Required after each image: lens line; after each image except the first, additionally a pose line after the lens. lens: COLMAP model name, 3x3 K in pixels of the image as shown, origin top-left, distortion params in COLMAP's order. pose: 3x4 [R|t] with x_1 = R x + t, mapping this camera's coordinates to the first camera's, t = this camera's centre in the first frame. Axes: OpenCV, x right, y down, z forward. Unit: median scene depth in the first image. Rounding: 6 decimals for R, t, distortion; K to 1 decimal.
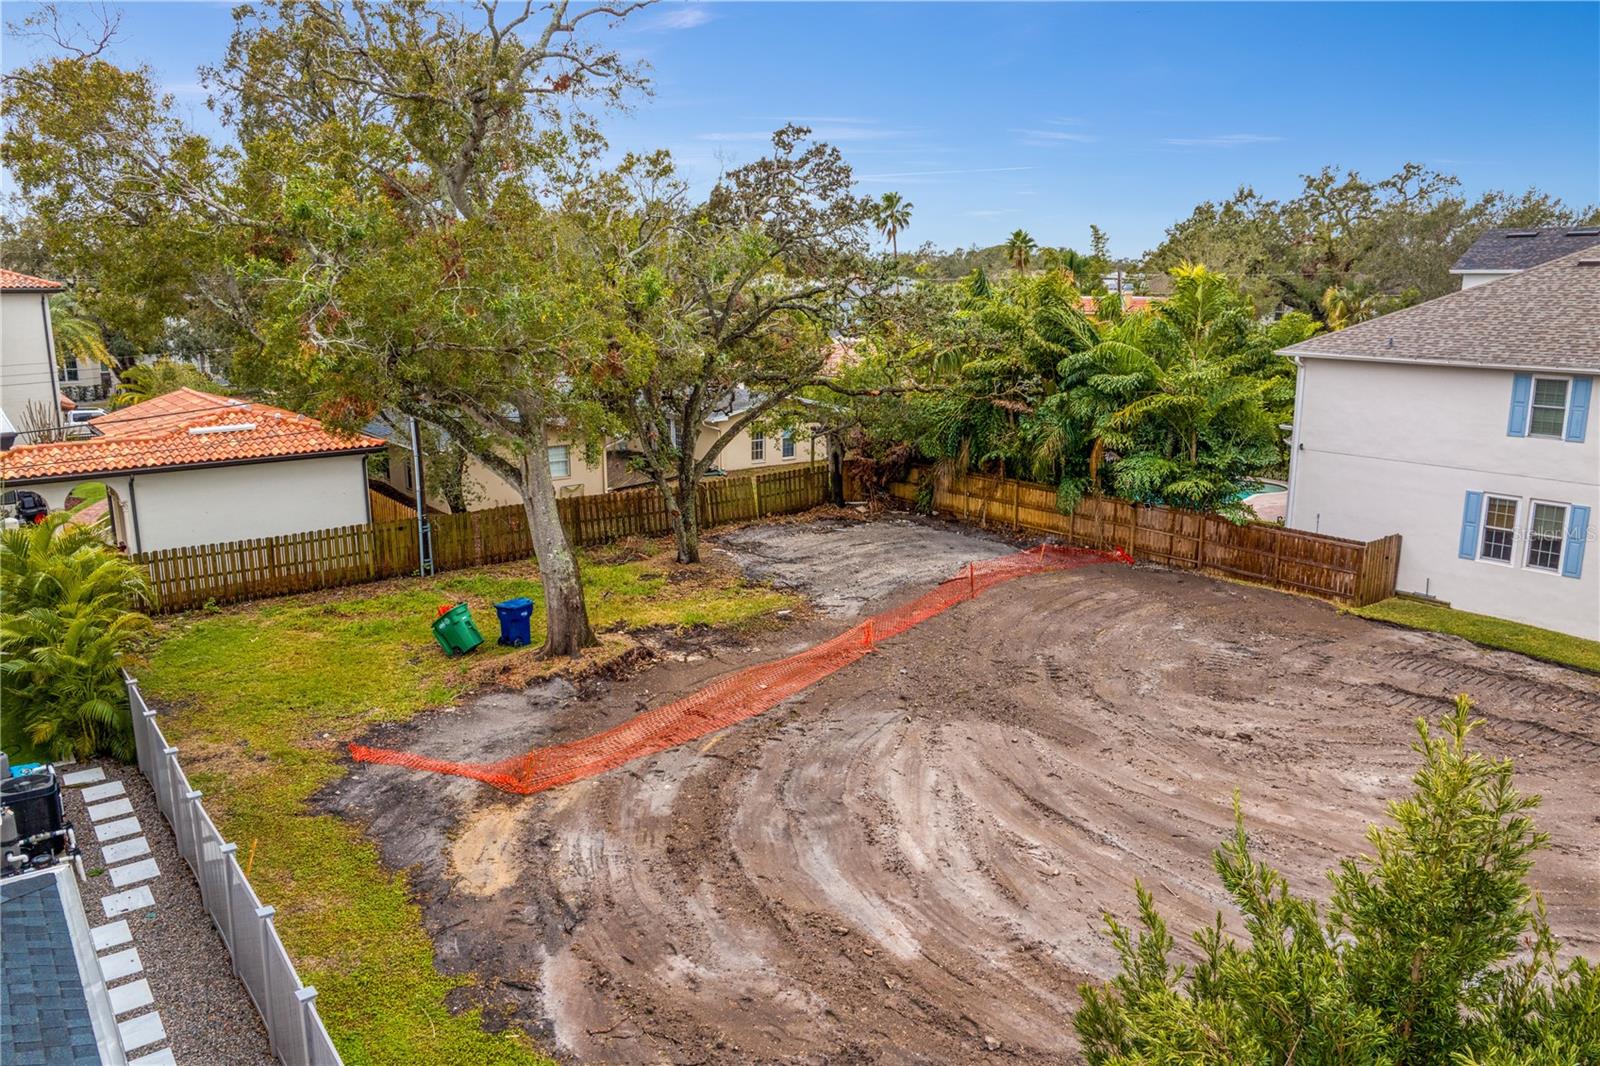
lens RADIAL K [[1127.5, 0, 804.8], [0, 1127.5, 531.4], [0, 0, 1]] dist [-0.046898, 0.014302]
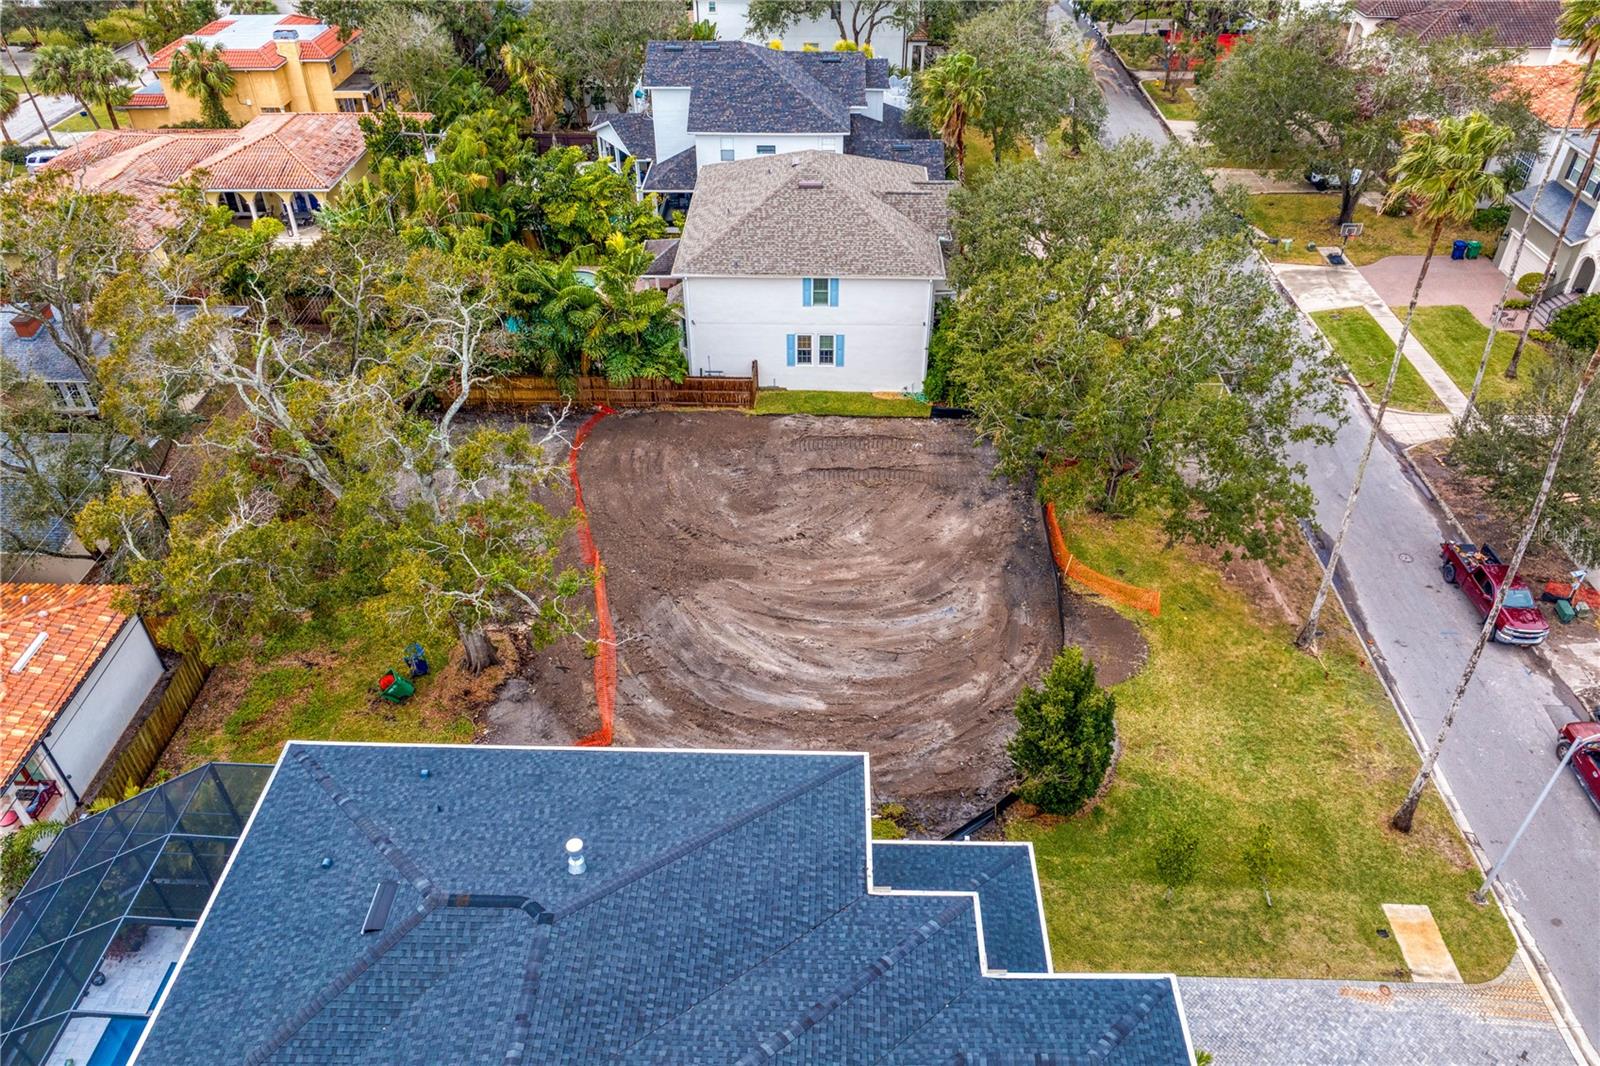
lens RADIAL K [[1127.5, 0, 809.6], [0, 1127.5, 537.1], [0, 0, 1]] dist [-0.046898, 0.014302]
pose [[0.635856, -0.473076, 0.609825, -0.727862], [0.166104, 0.855489, 0.490457, -0.686350], [-0.753722, -0.210565, 0.622548, -0.306336]]
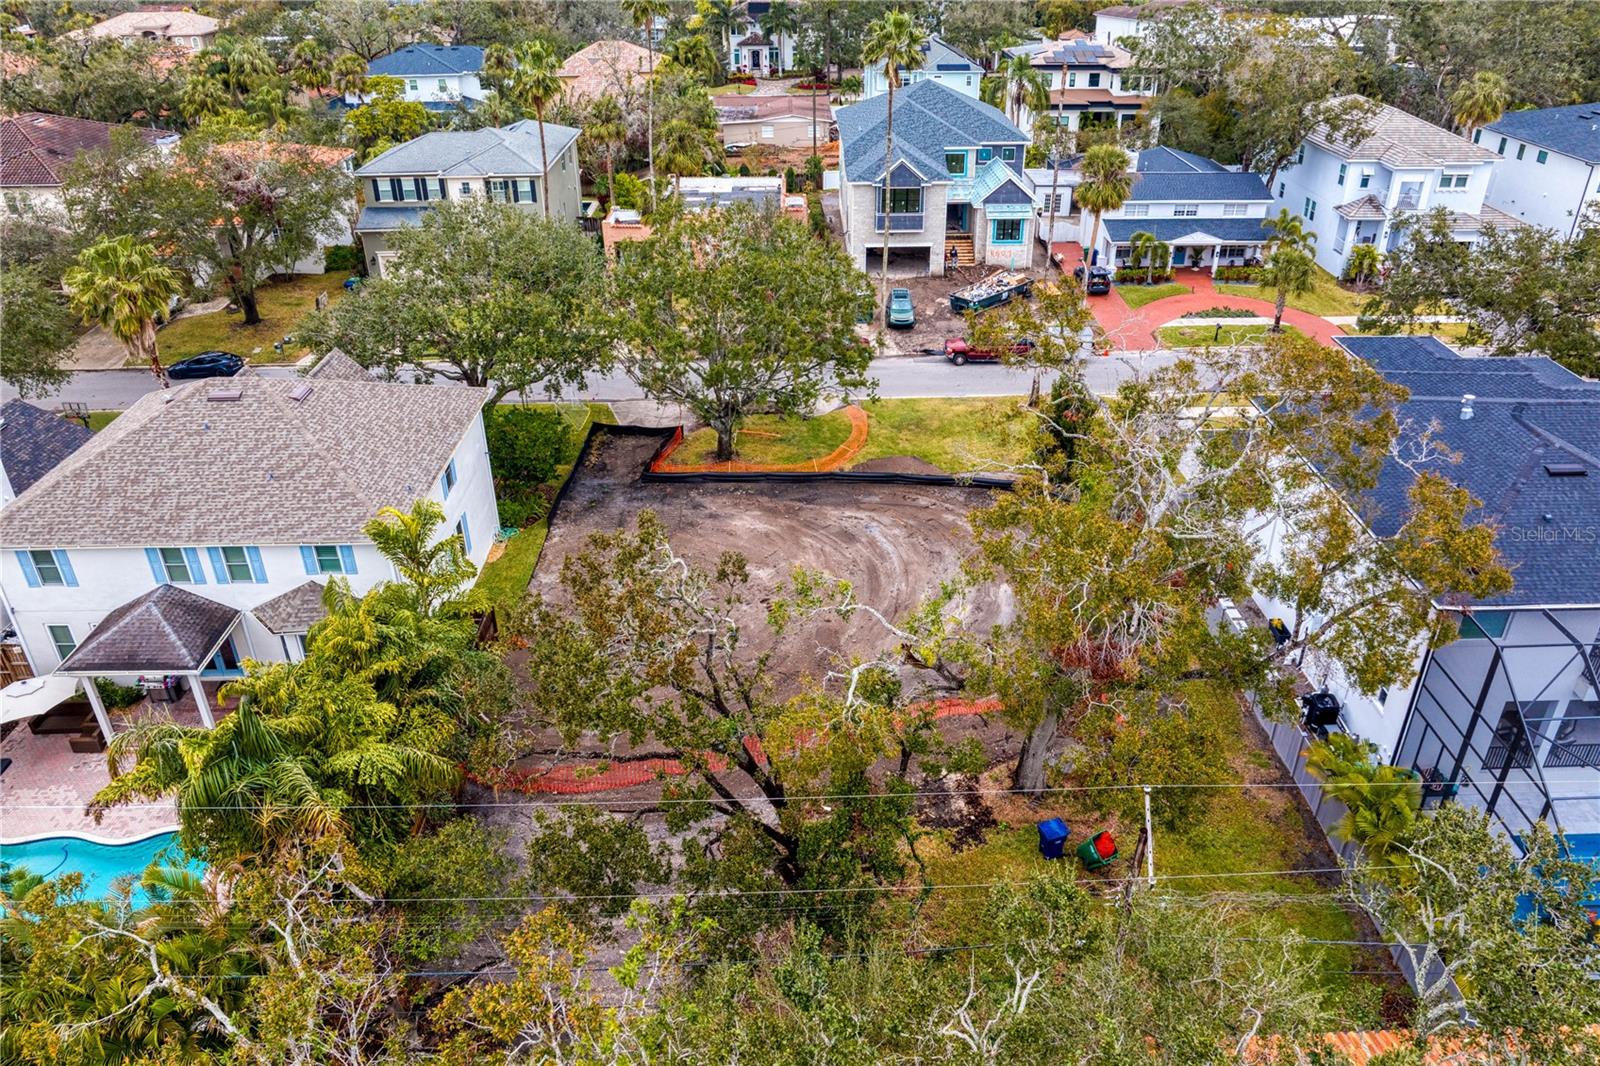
lens RADIAL K [[1127.5, 0, 804.6], [0, 1127.5, 524.6], [0, 0, 1]] dist [-0.046898, 0.014302]
pose [[-0.793661, -0.290821, 0.534346, -0.561127], [0.140387, 0.767080, 0.626004, -0.923226], [-0.591940, 0.571850, -0.567974, 1.559776]]
